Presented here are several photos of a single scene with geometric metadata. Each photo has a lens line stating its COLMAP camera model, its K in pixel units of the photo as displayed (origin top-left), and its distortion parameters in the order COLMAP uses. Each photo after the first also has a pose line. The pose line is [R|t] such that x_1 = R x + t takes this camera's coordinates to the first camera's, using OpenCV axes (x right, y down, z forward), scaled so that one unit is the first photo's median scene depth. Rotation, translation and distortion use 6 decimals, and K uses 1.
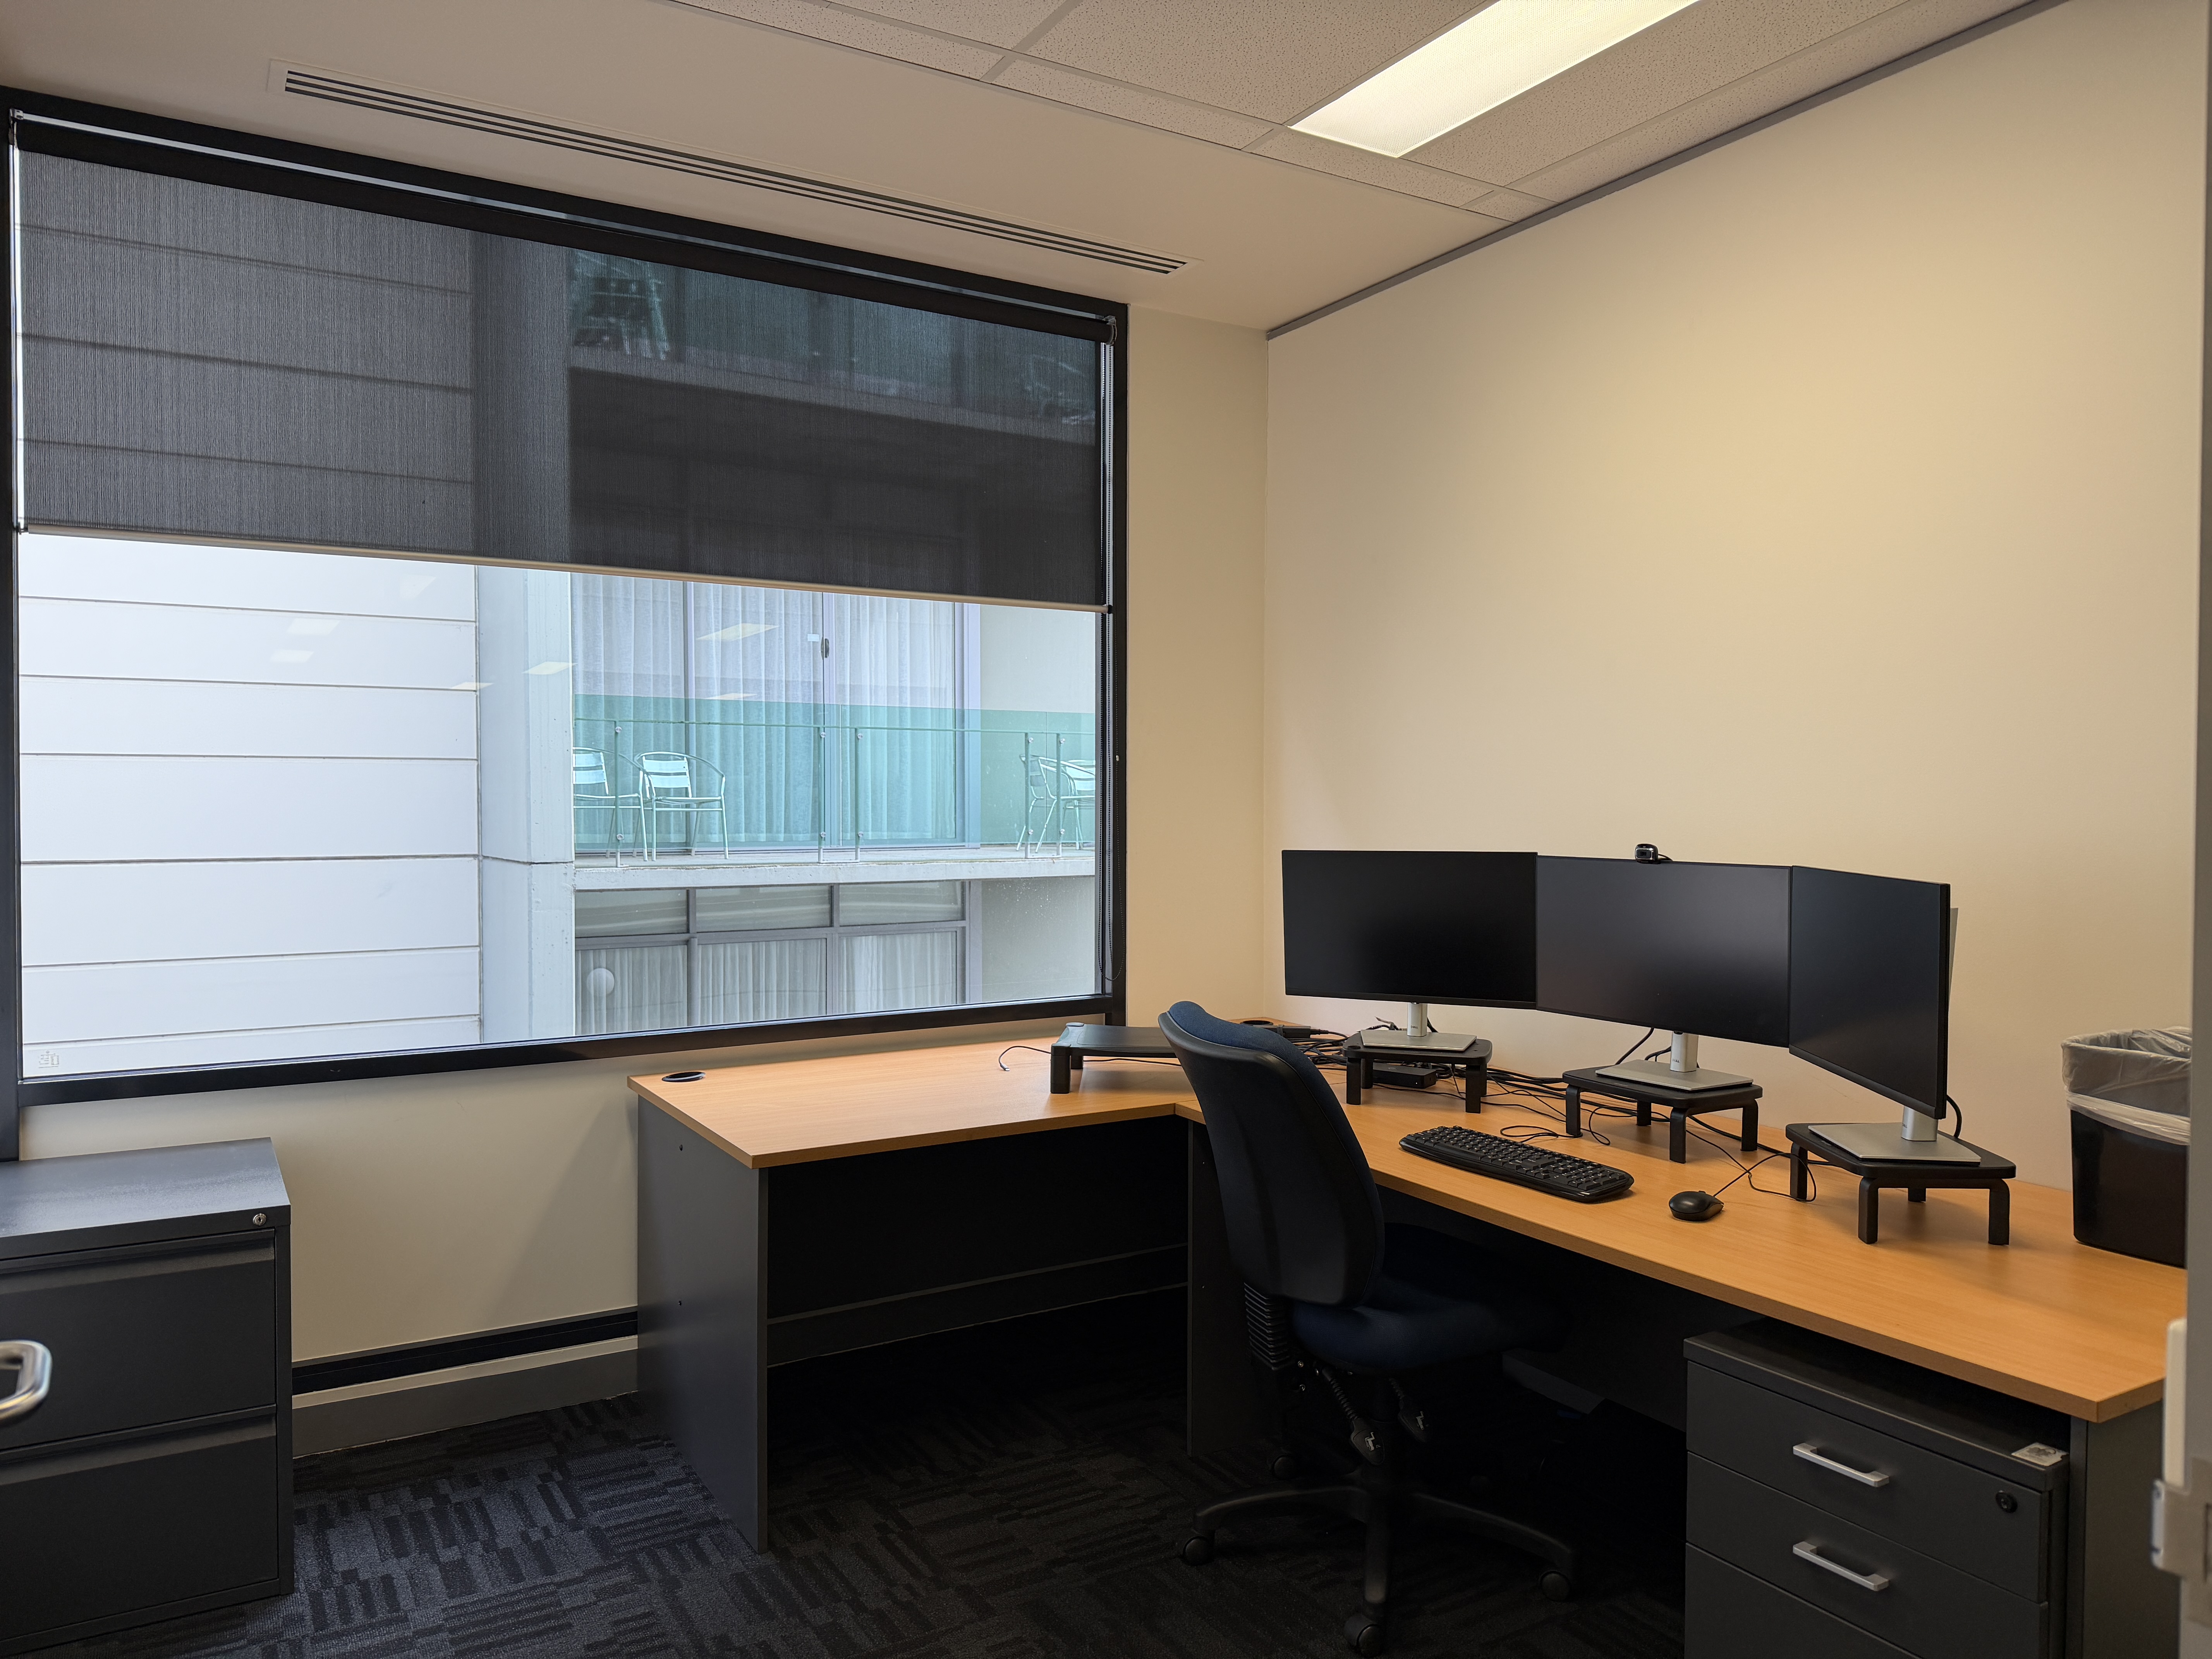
lens RADIAL K [[1542.3, 0, 1107.2], [0, 1542.3, 886.1], [0, 0, 1]] dist [0.010942, 0.003518]
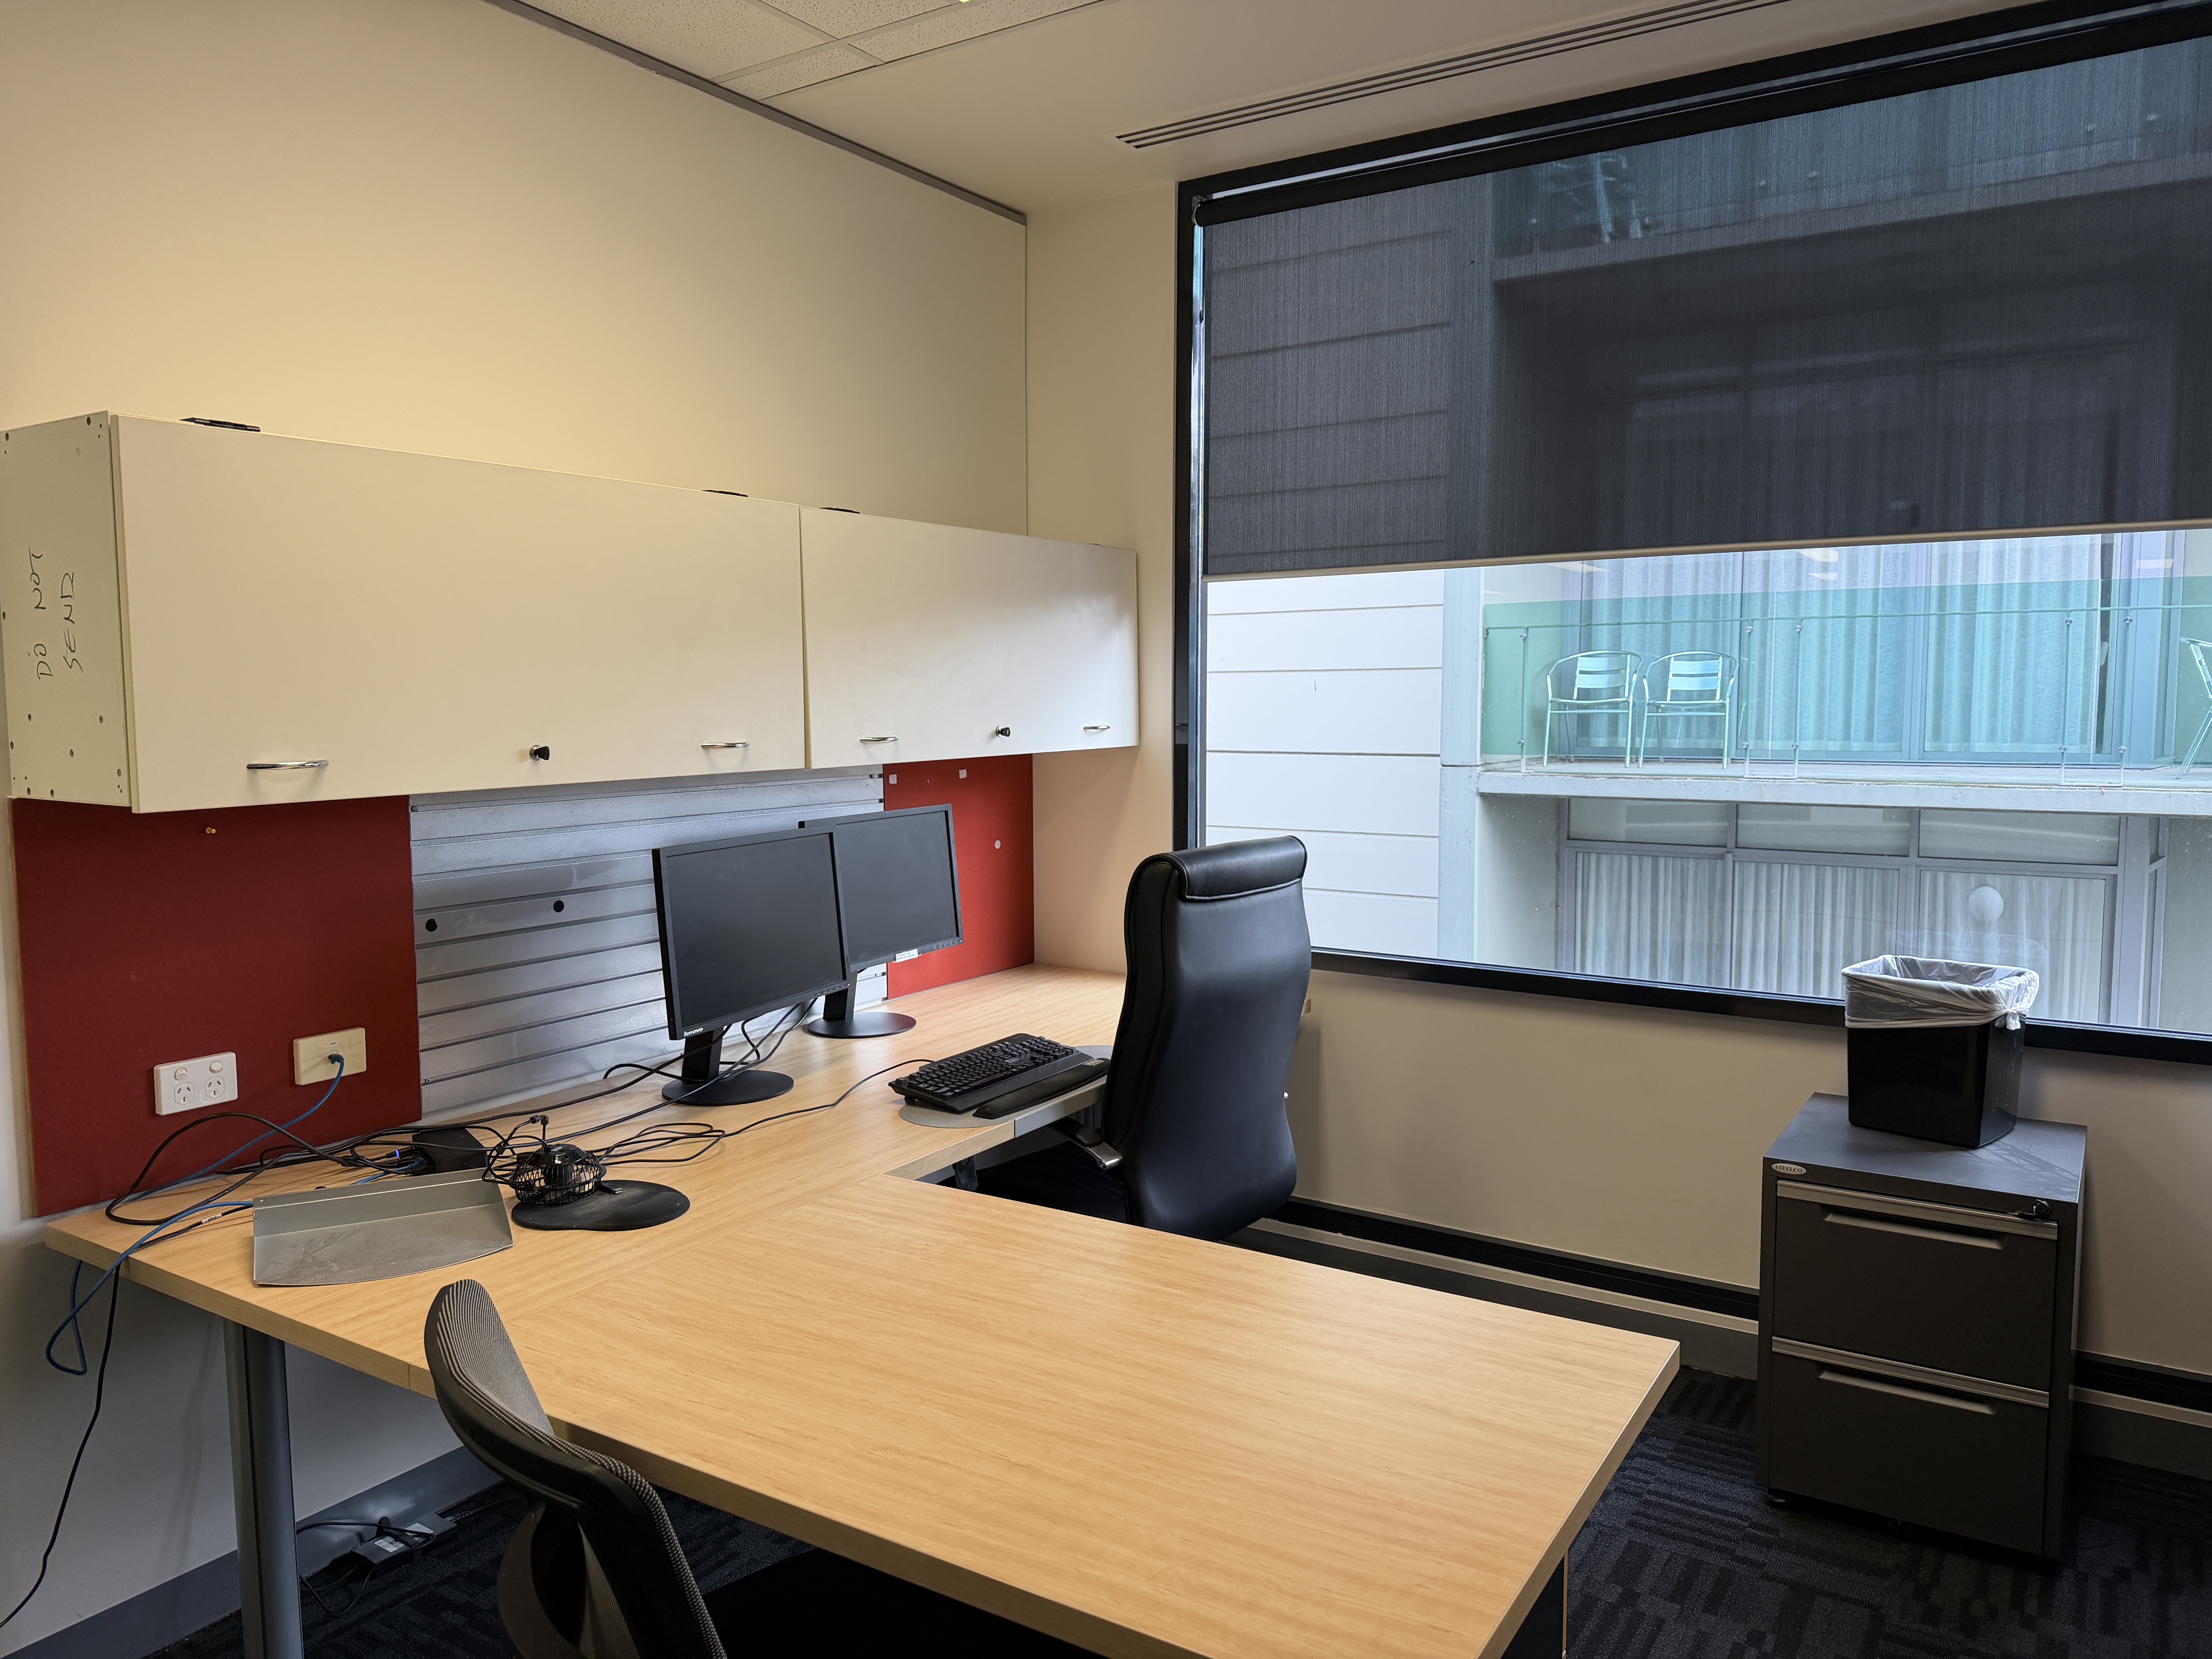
lens RADIAL K [[1535.7, 0, 1106.0], [0, 1535.7, 829.5], [0, 0, 1]] dist [0.003938, 0.004141]
pose [[0.435867, 0.071518, -0.897165, 0.406613], [-0.047017, 0.997286, 0.056657, -0.016349], [0.898782, 0.017487, 0.438047, 0.278528]]
